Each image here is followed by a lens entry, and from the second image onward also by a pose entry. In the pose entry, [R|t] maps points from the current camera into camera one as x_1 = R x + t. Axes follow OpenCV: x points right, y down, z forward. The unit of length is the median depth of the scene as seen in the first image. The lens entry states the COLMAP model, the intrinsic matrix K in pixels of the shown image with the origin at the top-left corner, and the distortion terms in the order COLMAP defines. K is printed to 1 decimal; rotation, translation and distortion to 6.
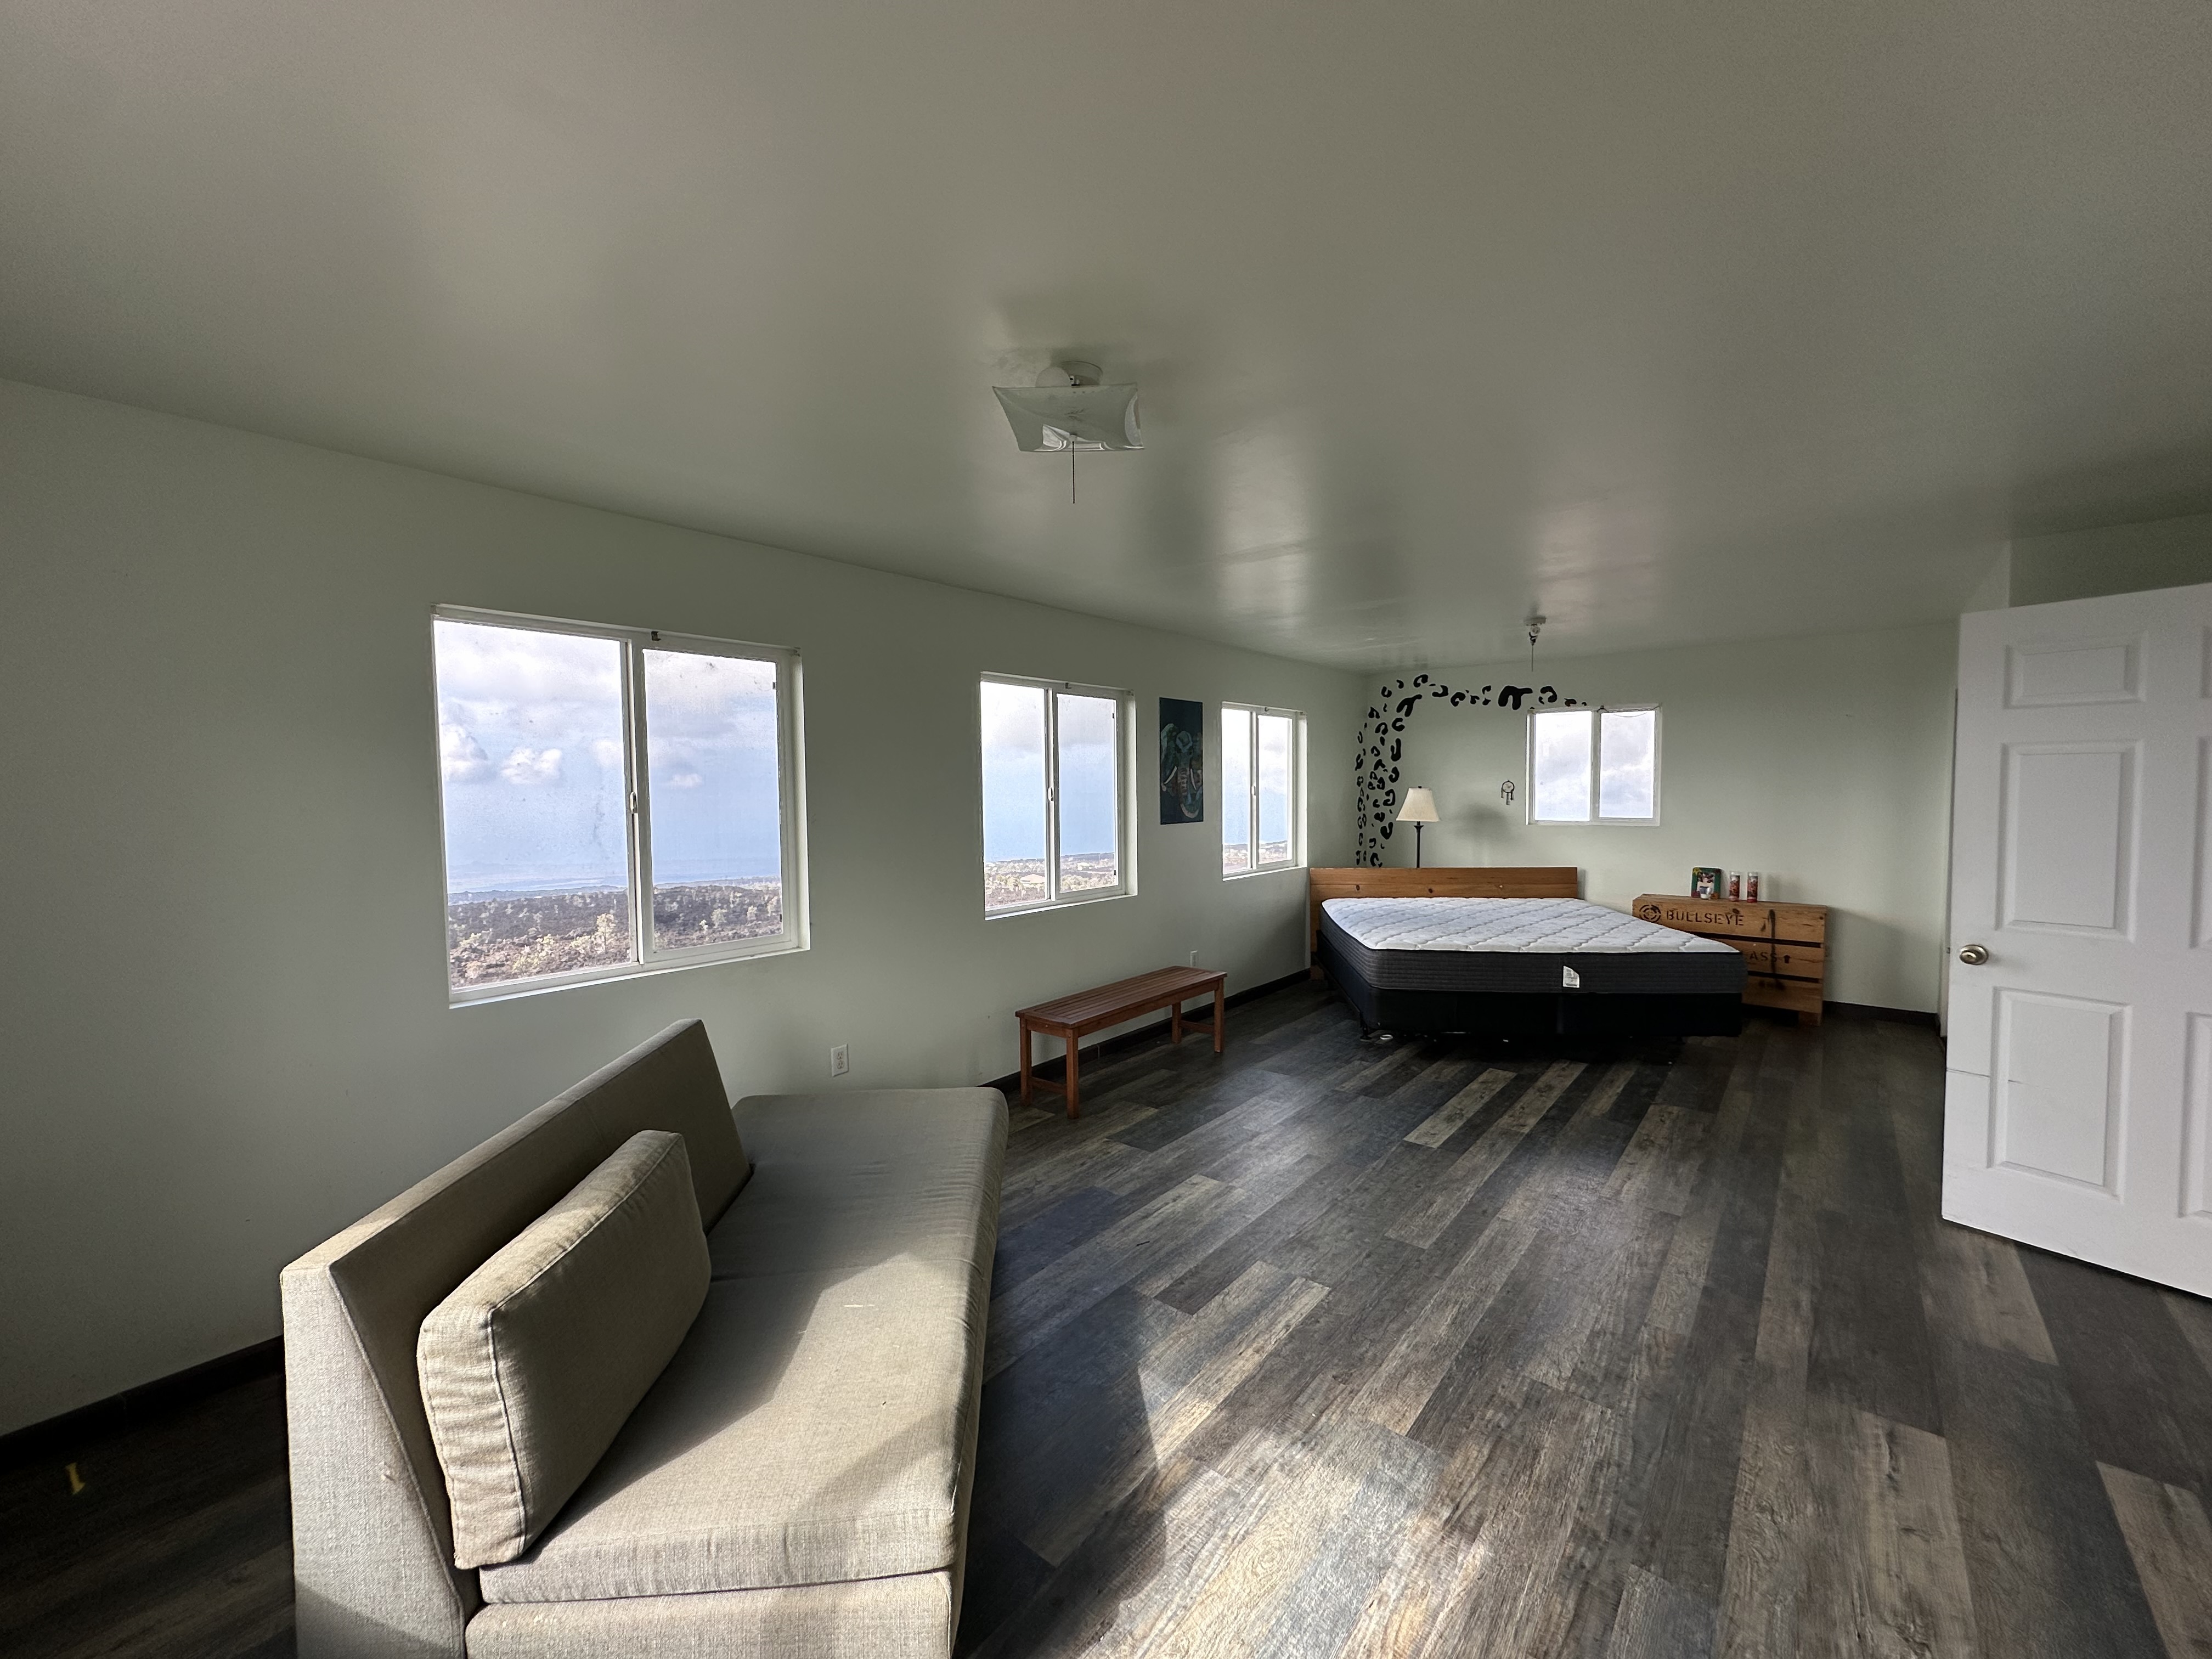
lens RADIAL K [[883.0, 0, 1104.9], [0, 883.0, 825.4], [0, 0, 1]] dist [-0.004647, 0.000465]
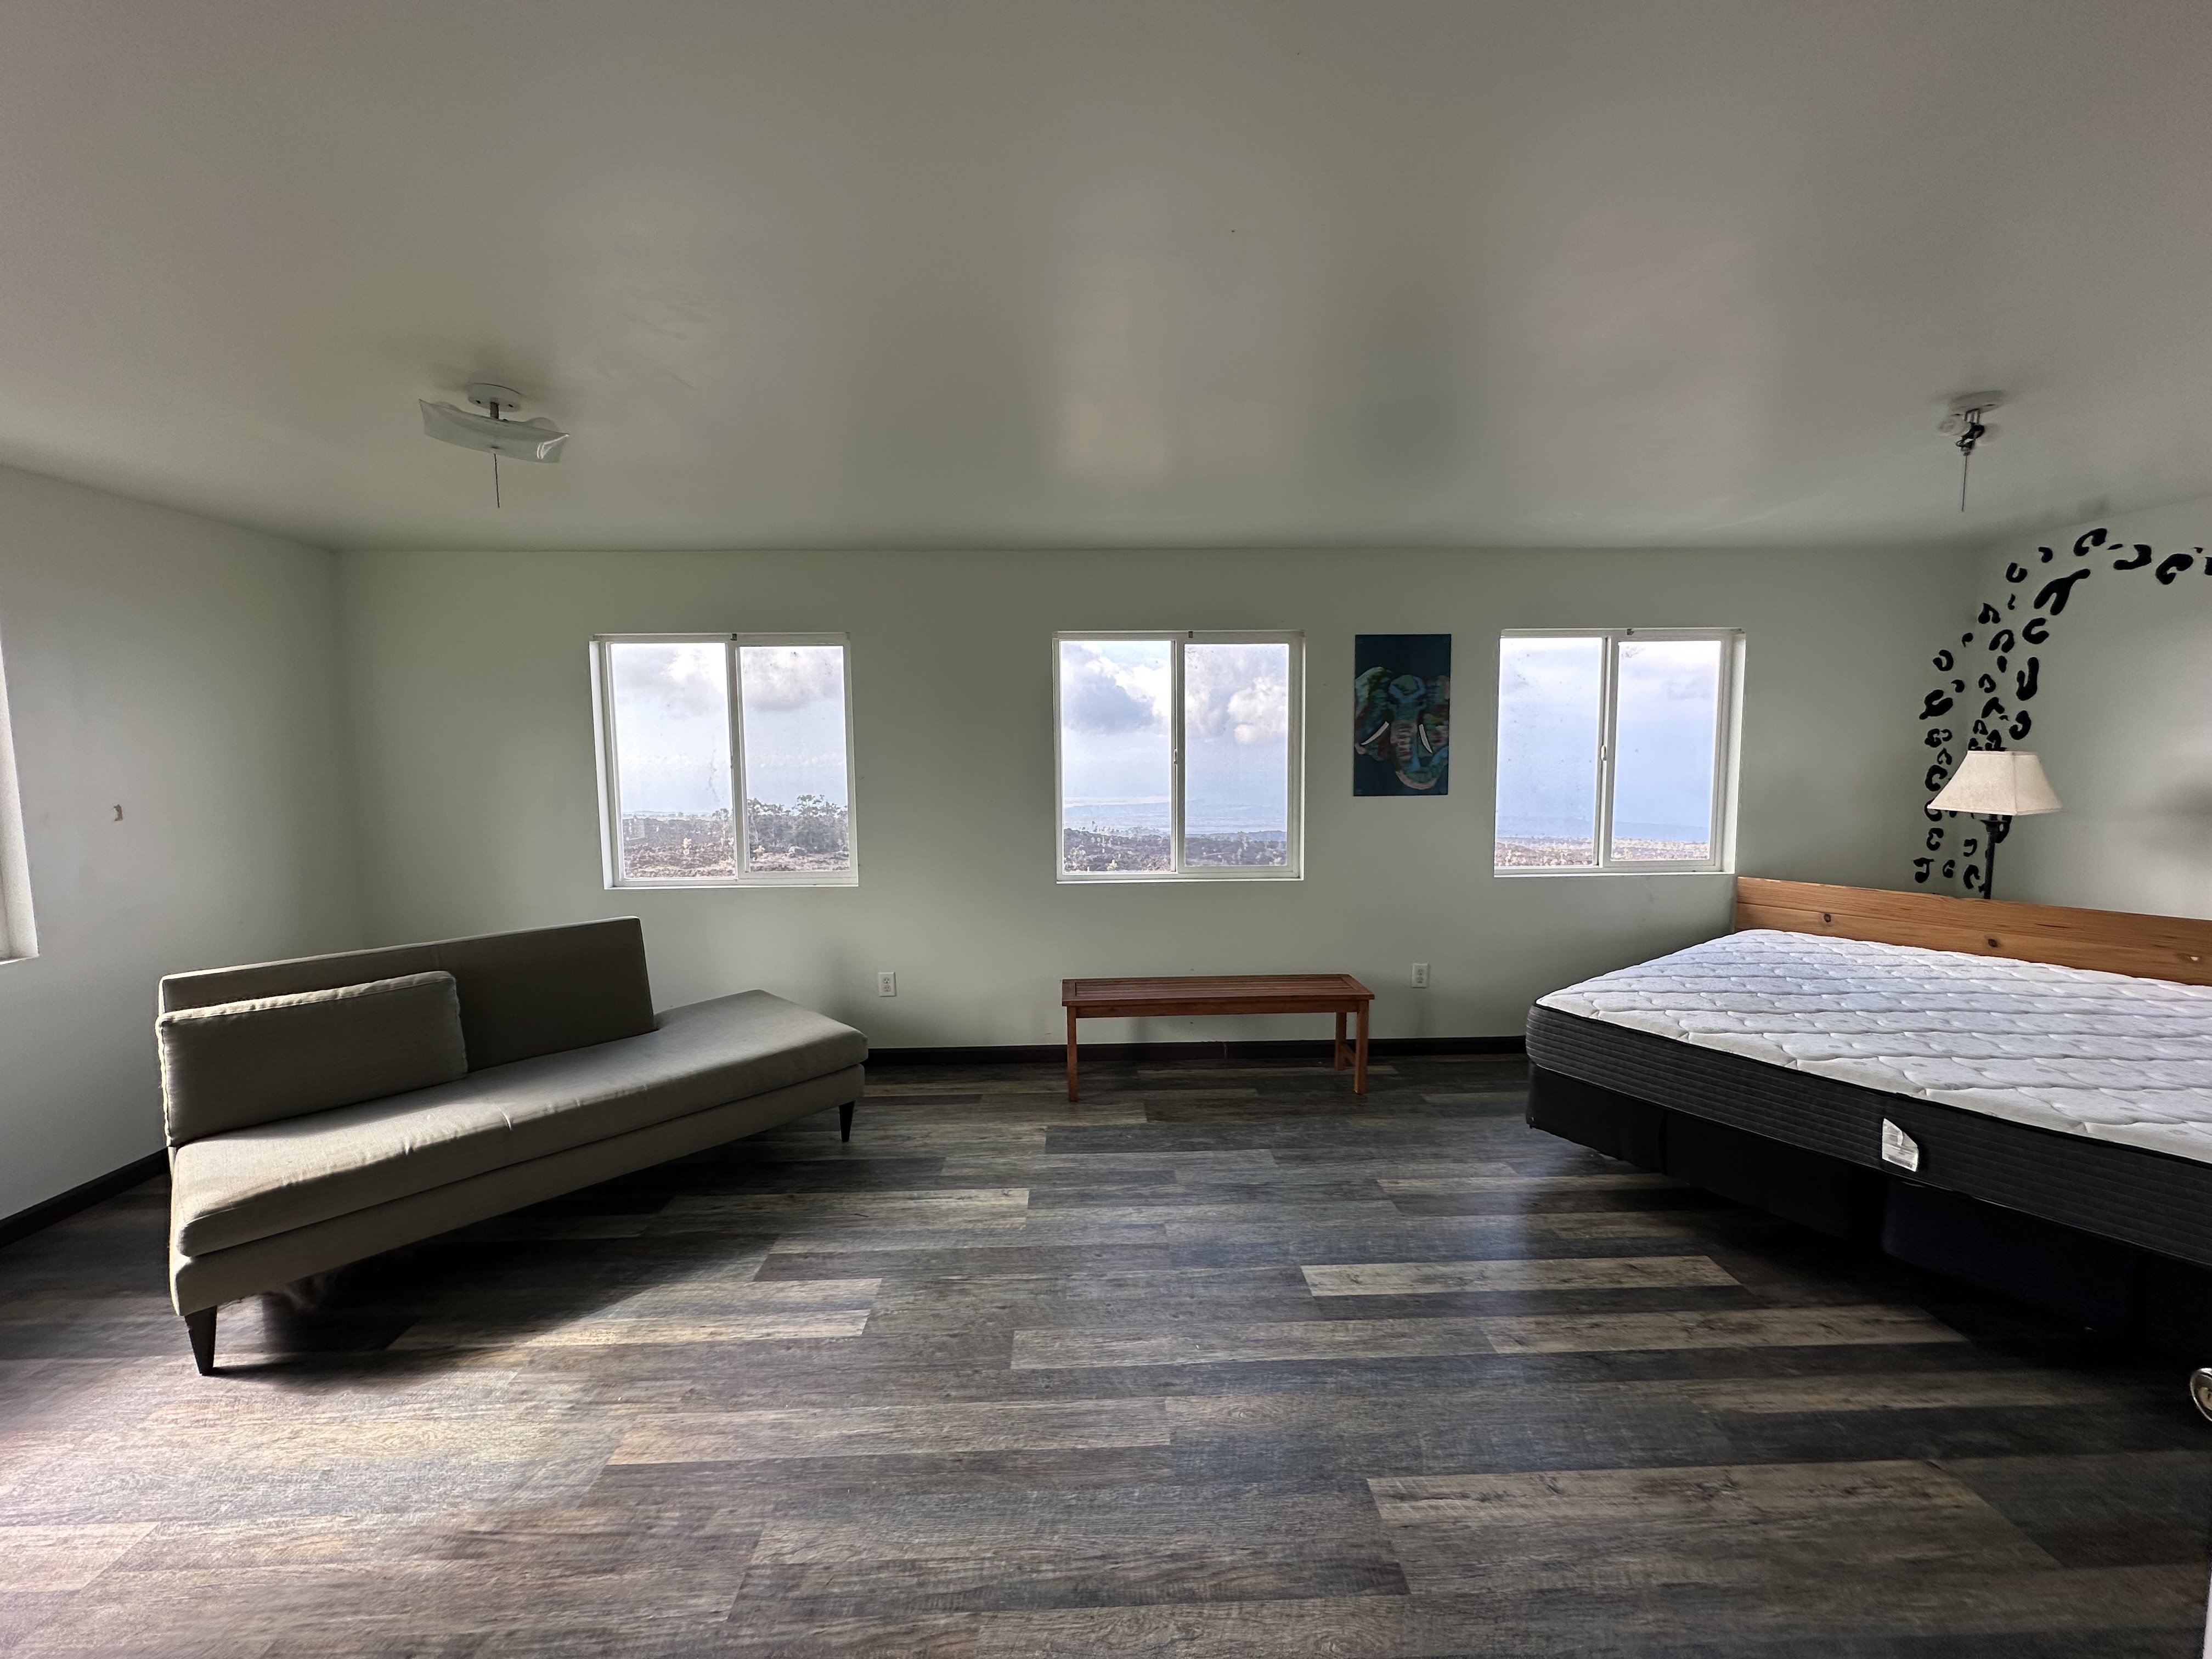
lens RADIAL K [[883.0, 0, 1104.9], [0, 883.0, 825.4], [0, 0, 1]] dist [-0.004647, 0.000465]
pose [[0.659939, 0.068229, -0.748214, 0.591251], [-0.030557, 0.997481, 0.064008, -0.021627], [0.750697, -0.019378, 0.660362, 0.354674]]
